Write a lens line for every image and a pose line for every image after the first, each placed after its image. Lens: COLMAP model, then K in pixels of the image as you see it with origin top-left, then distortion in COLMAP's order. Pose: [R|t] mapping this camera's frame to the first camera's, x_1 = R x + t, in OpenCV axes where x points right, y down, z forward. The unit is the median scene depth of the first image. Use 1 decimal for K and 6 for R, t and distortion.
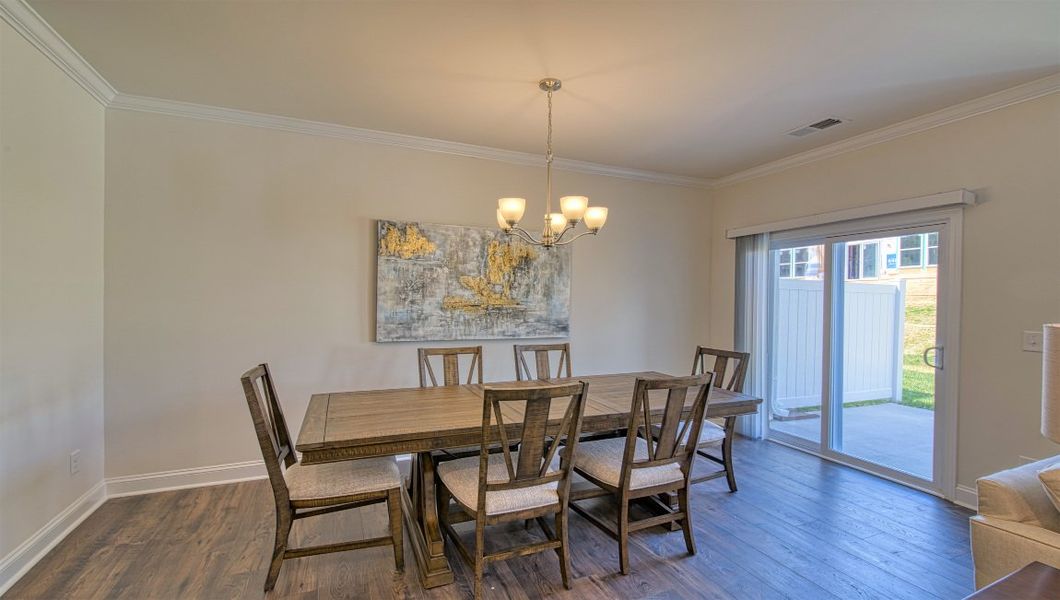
lens RADIAL K [[455.4, 0, 528.5], [0, 455.4, 302.8], [0, 0, 1]] dist [0.001164, -0.000350]
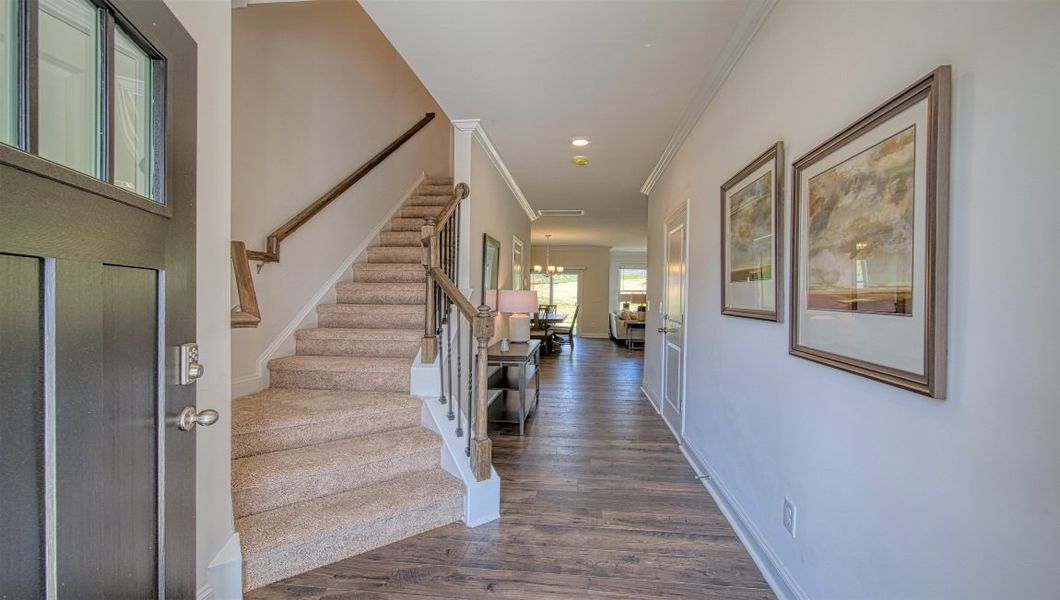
lens RADIAL K [[460.3, 0, 536.2], [0, 460.3, 300.4], [0, 0, 1]] dist [0.000989, -0.000744]
pose [[0.484029, -0.013749, 0.874944, -2.498702], [-0.000401, 0.999873, 0.015934, 0.012054], [-0.875052, -0.008063, 0.483962, -0.602163]]
